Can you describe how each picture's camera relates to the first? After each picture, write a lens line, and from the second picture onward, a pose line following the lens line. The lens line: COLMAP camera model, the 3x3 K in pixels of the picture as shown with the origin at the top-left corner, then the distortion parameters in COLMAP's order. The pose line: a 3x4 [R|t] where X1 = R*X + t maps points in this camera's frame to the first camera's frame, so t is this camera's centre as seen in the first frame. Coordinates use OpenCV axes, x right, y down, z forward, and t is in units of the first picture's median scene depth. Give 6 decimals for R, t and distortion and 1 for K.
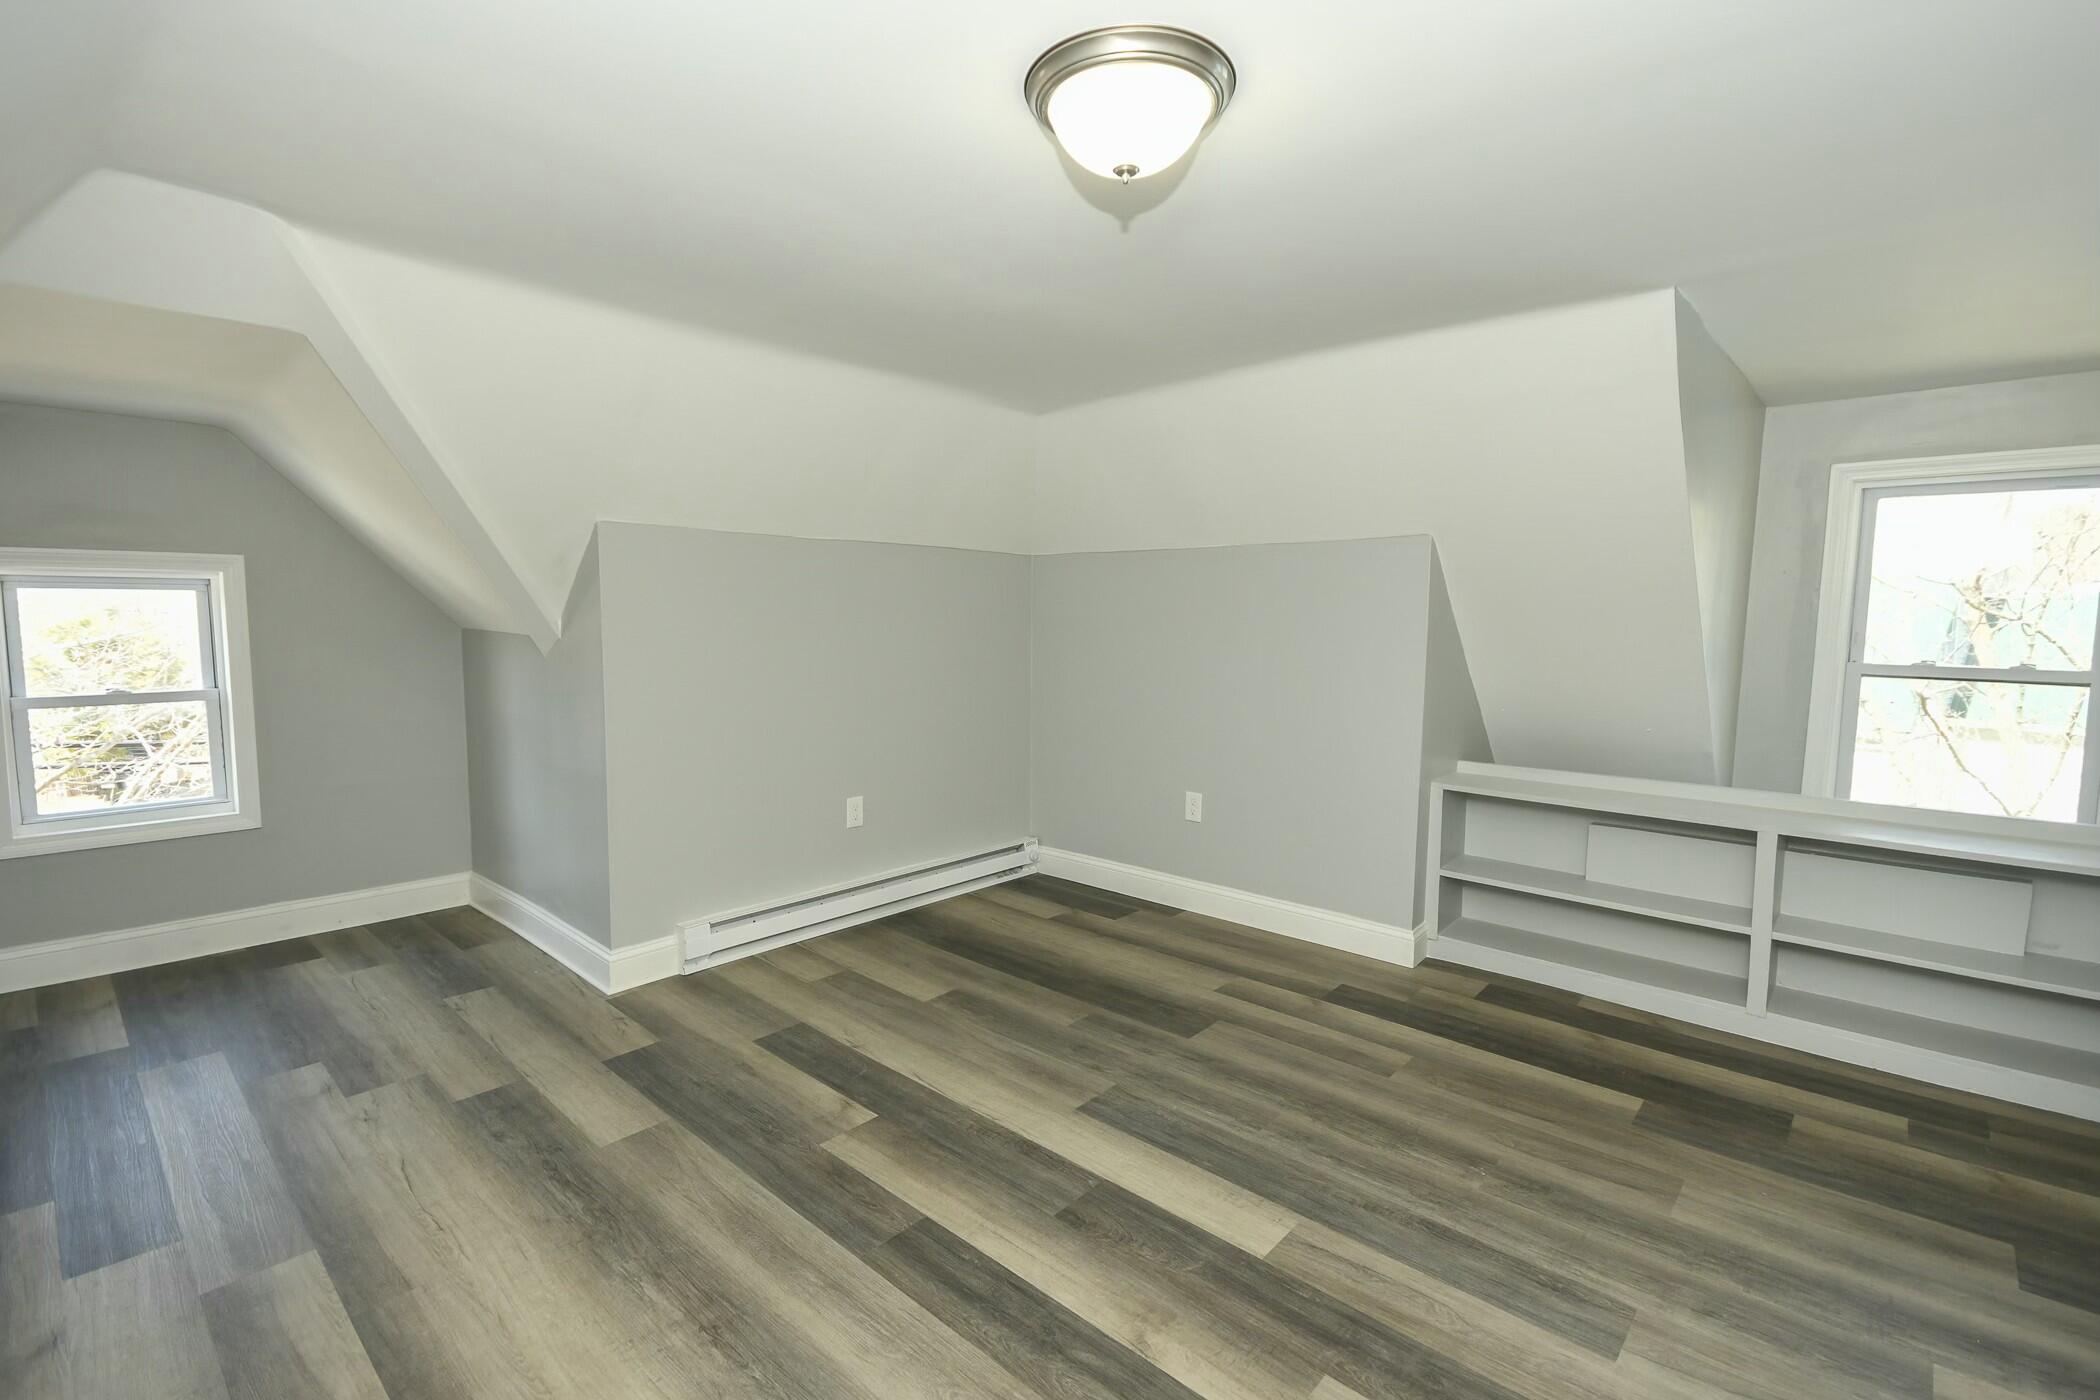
lens RADIAL K [[941.7, 0, 1032.3], [0, 941.7, 701.4], [0, 0, 1]] dist [0.011977, -0.006689]
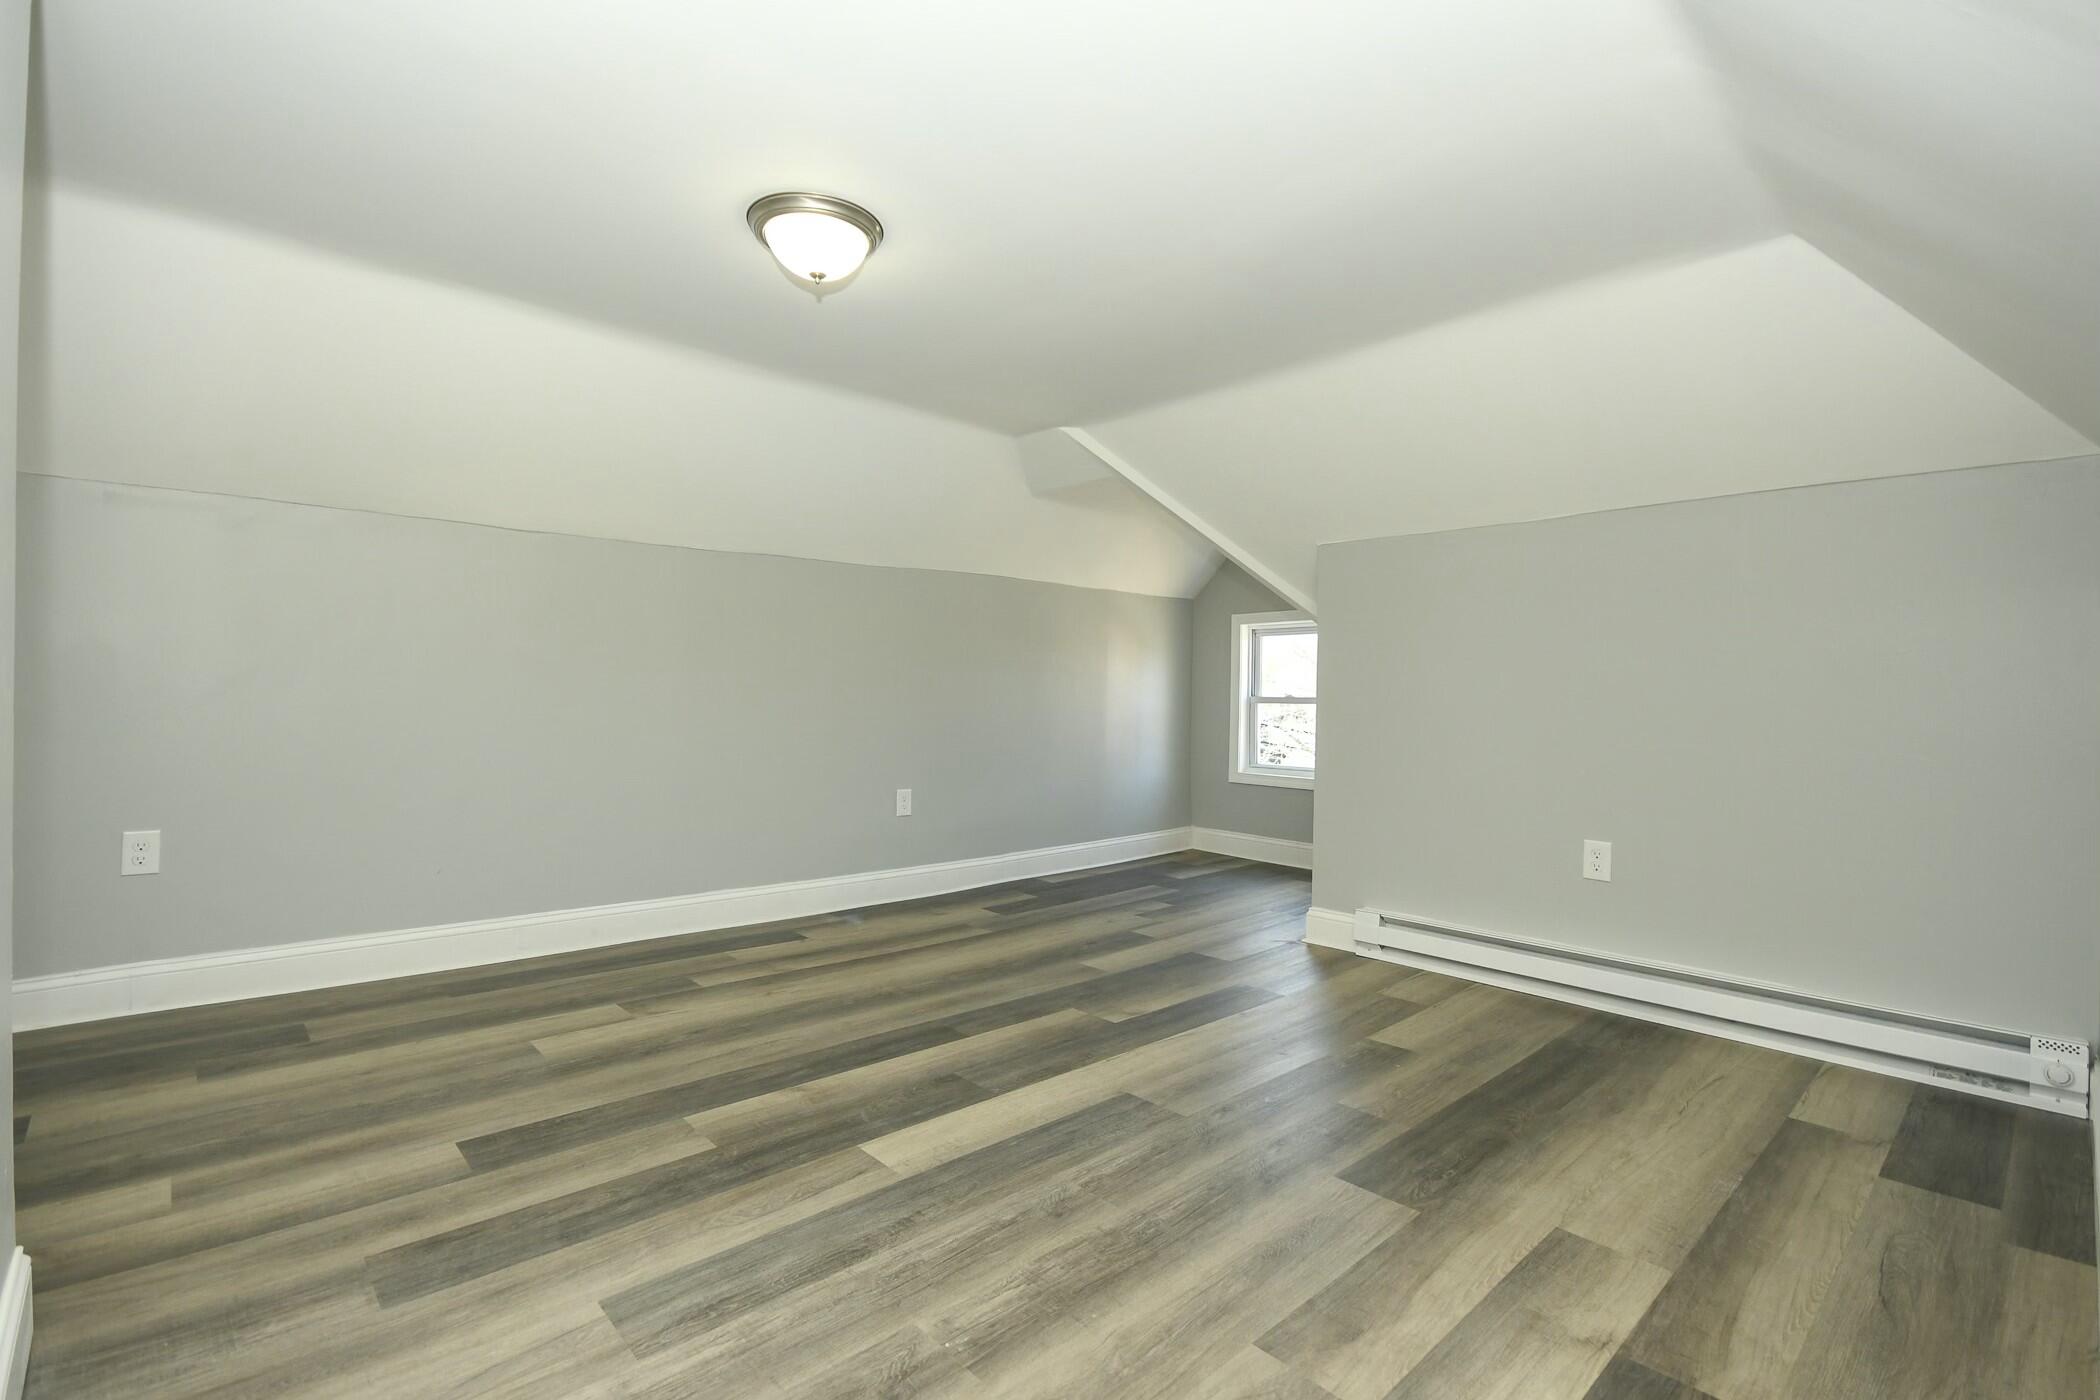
lens RADIAL K [[941.7, 0, 1033.9], [0, 941.7, 703.9], [0, 0, 1]] dist [0.011977, -0.006689]
pose [[-0.083703, -0.004168, -0.996482, 0.988469], [-0.107230, 0.994222, 0.004849, 0.057587], [0.990705, 0.107258, -0.083666, 0.952698]]
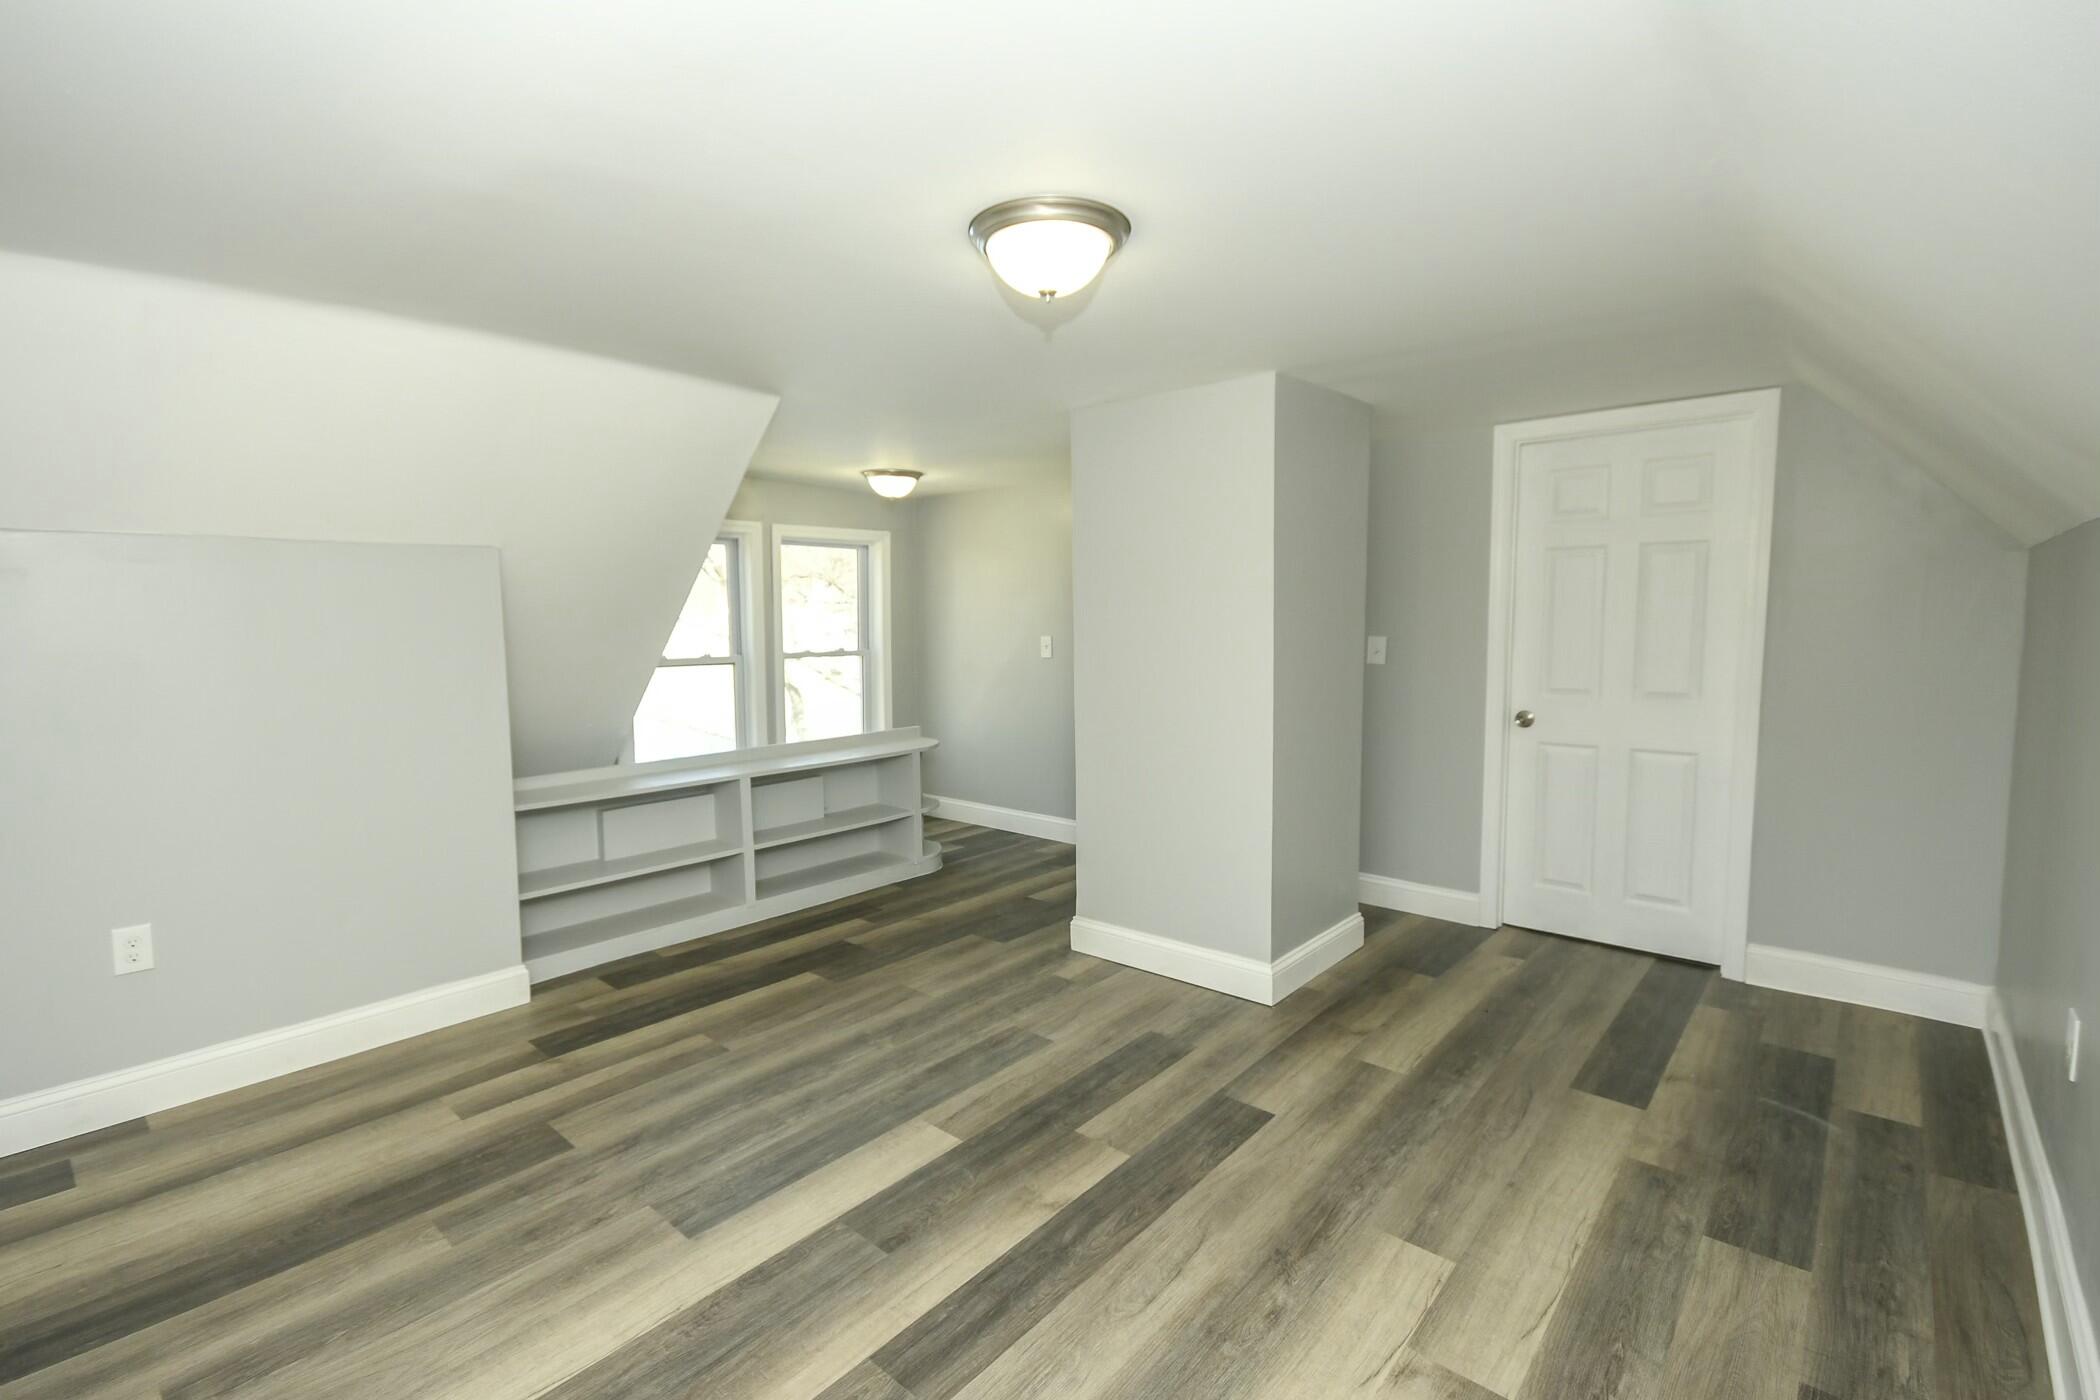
lens RADIAL K [[941.7, 0, 1040.7], [0, 941.7, 692.0], [0, 0, 1]] dist [0.011977, -0.006689]
pose [[-0.029798, -0.088664, 0.995616, -0.753066], [0.098101, 0.990990, 0.091188, -0.089771], [-0.994730, 0.100388, -0.020832, 0.667101]]
